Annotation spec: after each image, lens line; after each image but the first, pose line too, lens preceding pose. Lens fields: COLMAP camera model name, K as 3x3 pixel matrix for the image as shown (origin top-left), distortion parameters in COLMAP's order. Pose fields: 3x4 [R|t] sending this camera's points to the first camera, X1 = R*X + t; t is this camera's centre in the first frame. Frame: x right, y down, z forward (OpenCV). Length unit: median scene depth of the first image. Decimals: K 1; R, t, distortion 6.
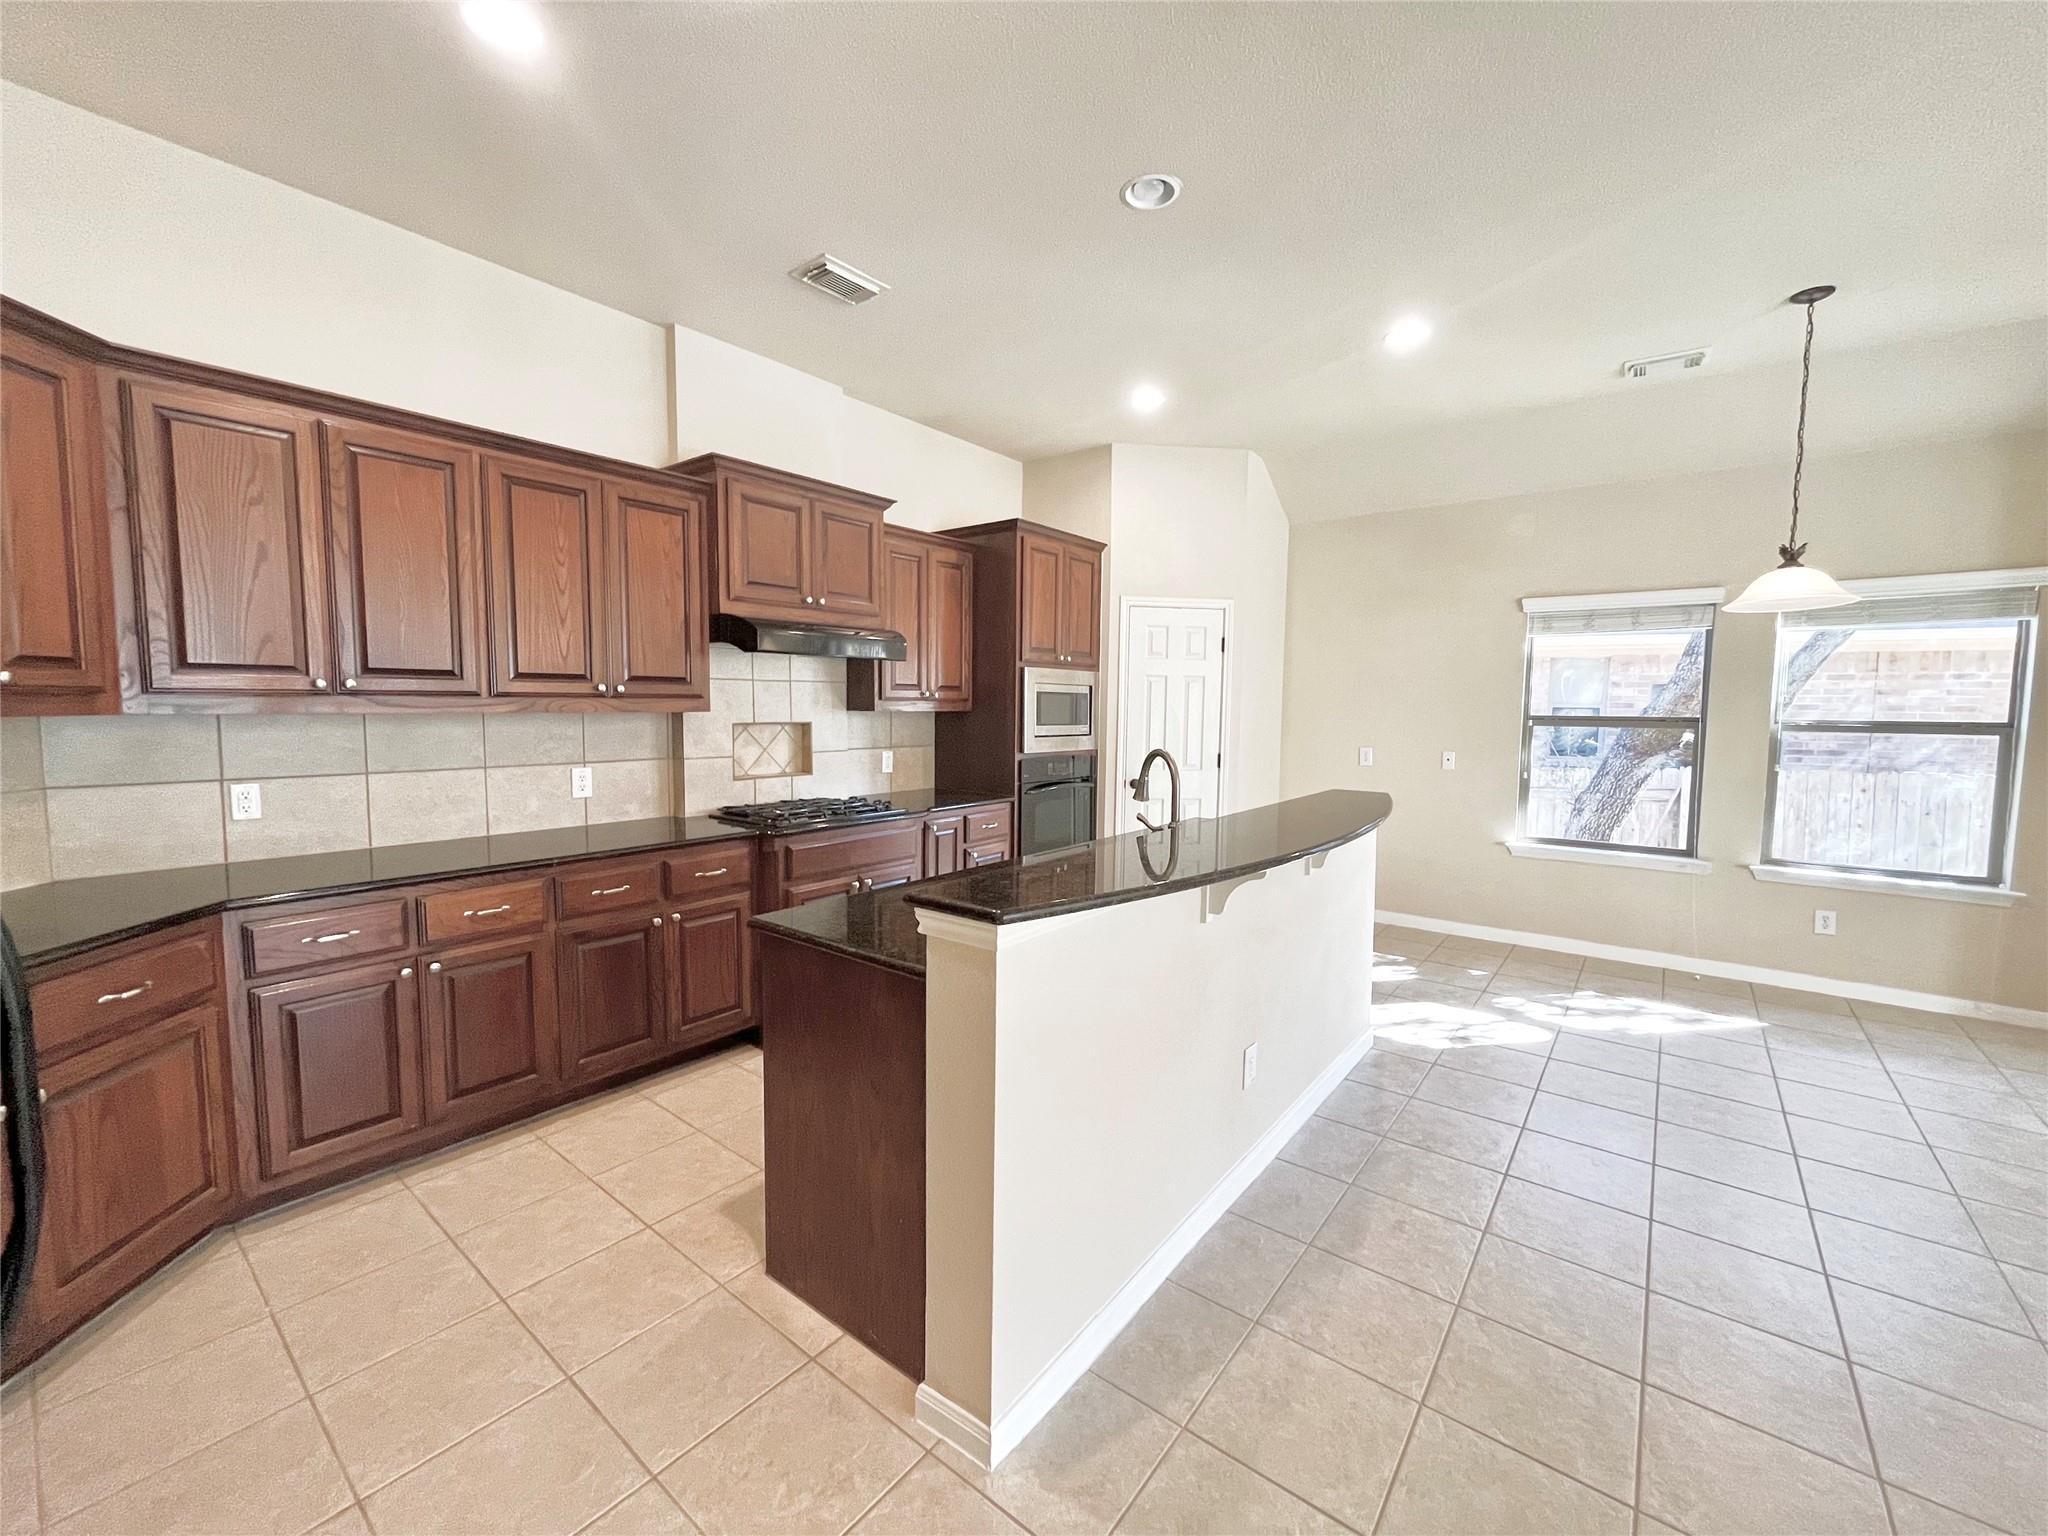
lens RADIAL K [[828.3, 0, 1021.8], [0, 828.3, 770.0], [0, 0, 1]] dist [-0.002456, -0.000730]
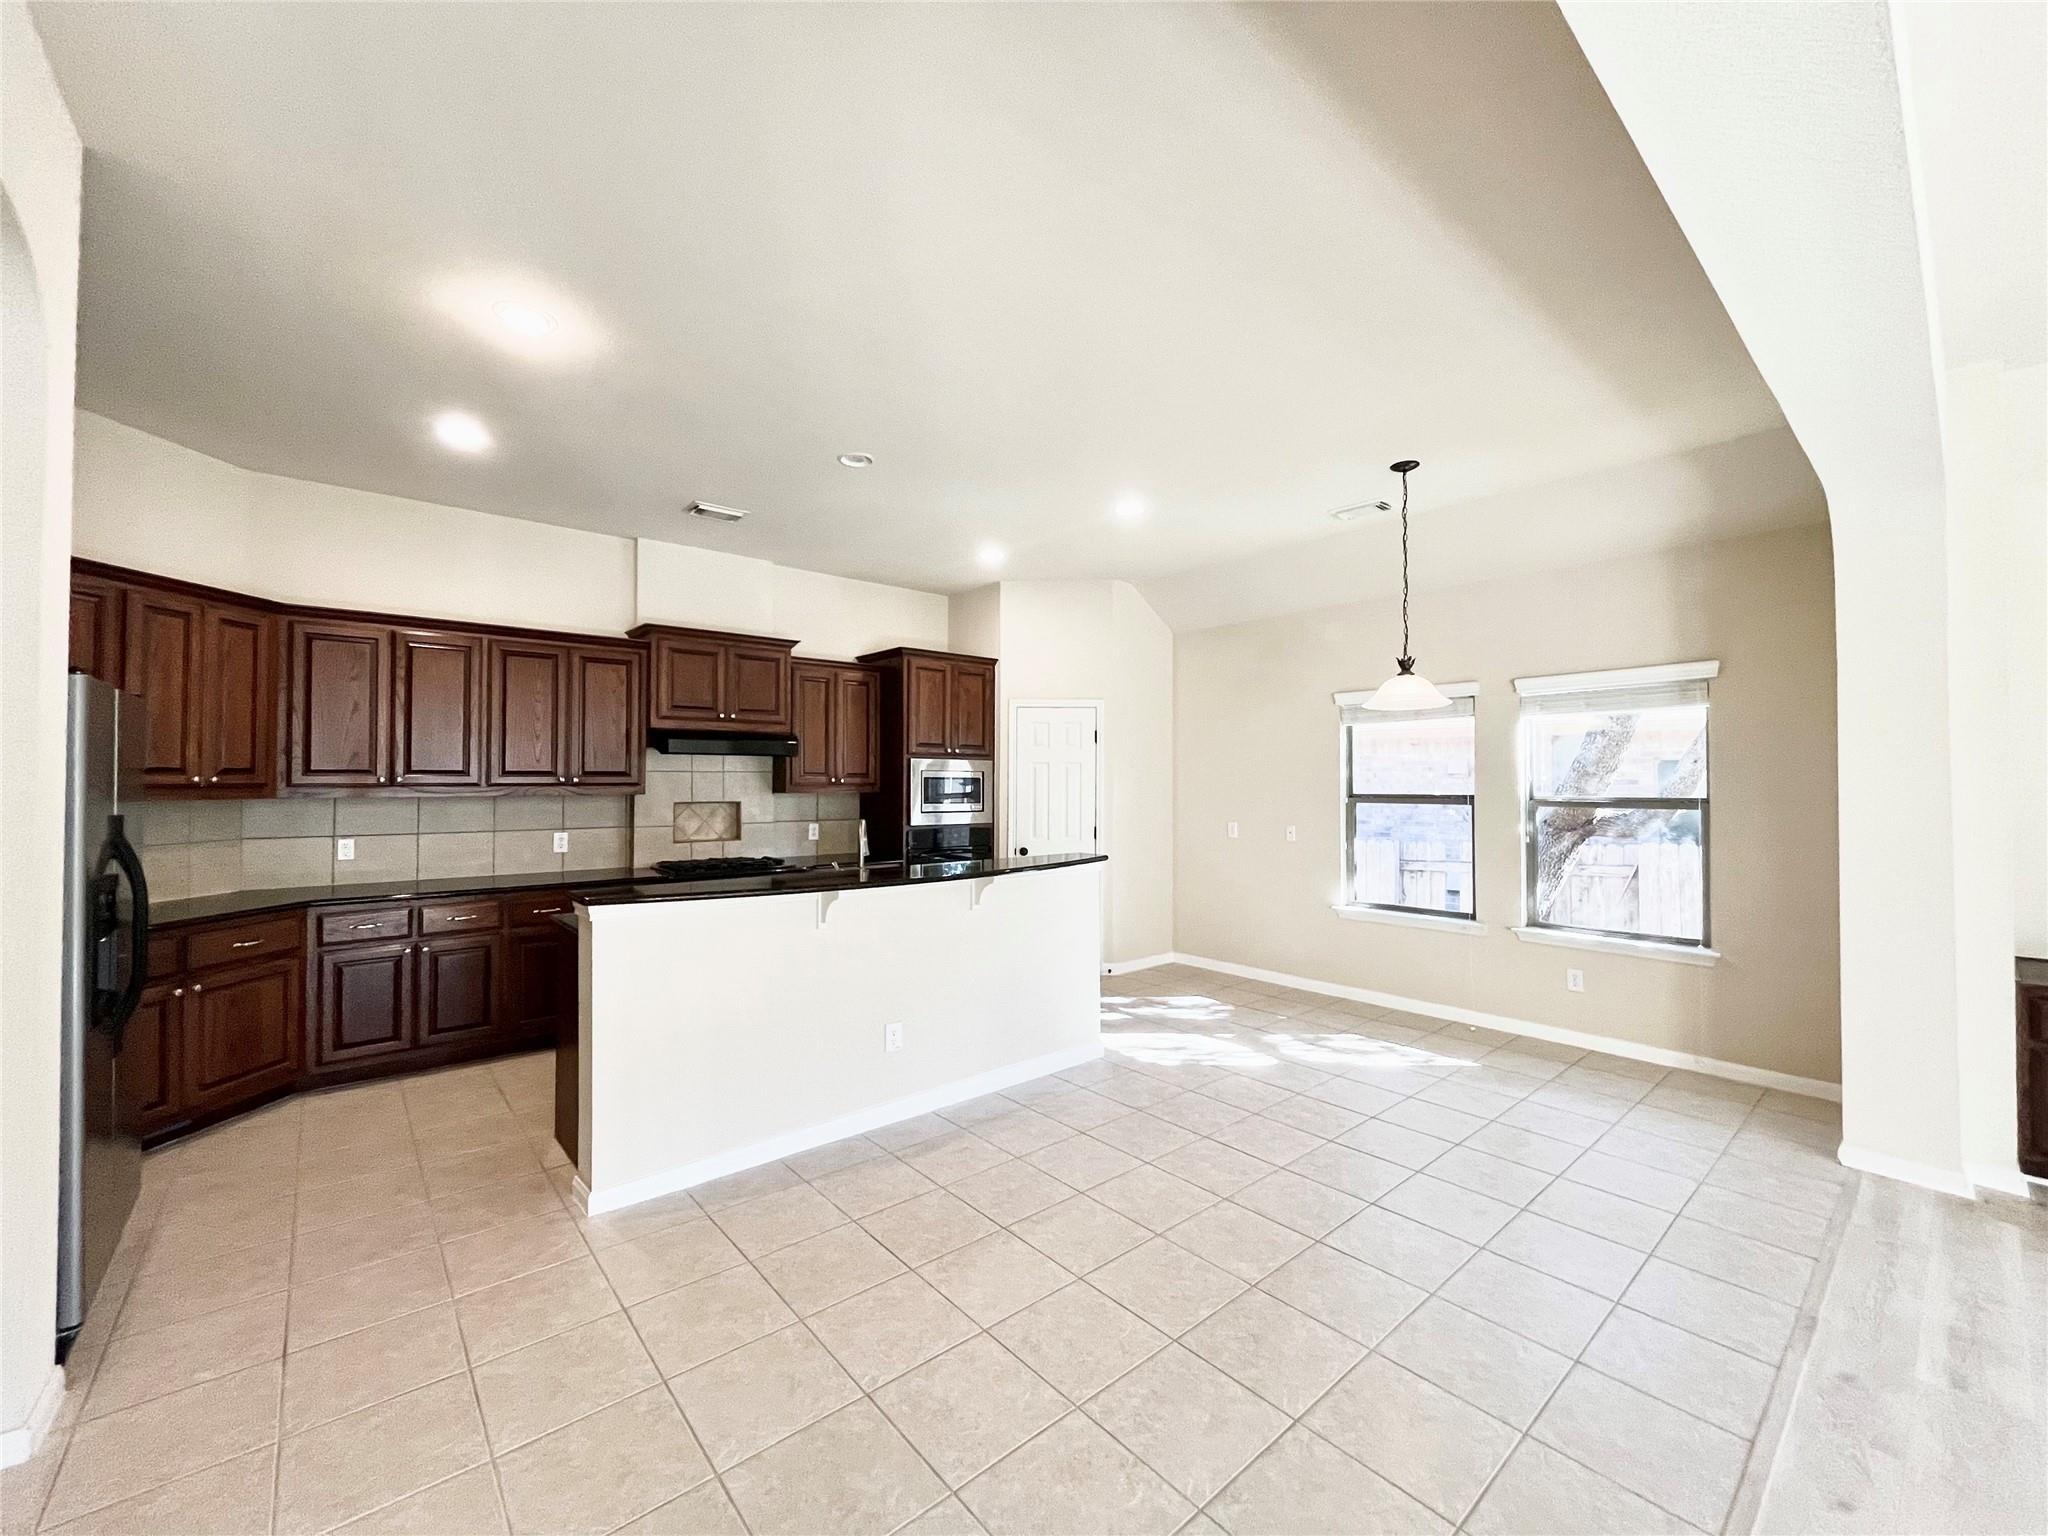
lens RADIAL K [[828.3, 0, 1025.1], [0, 828.3, 772.5], [0, 0, 1]] dist [-0.002456, -0.000730]
pose [[0.980439, -0.009946, -0.196570, 0.571657], [-0.008305, 0.995742, -0.091807, 0.019320], [0.196647, 0.091643, 0.976182, -0.298207]]
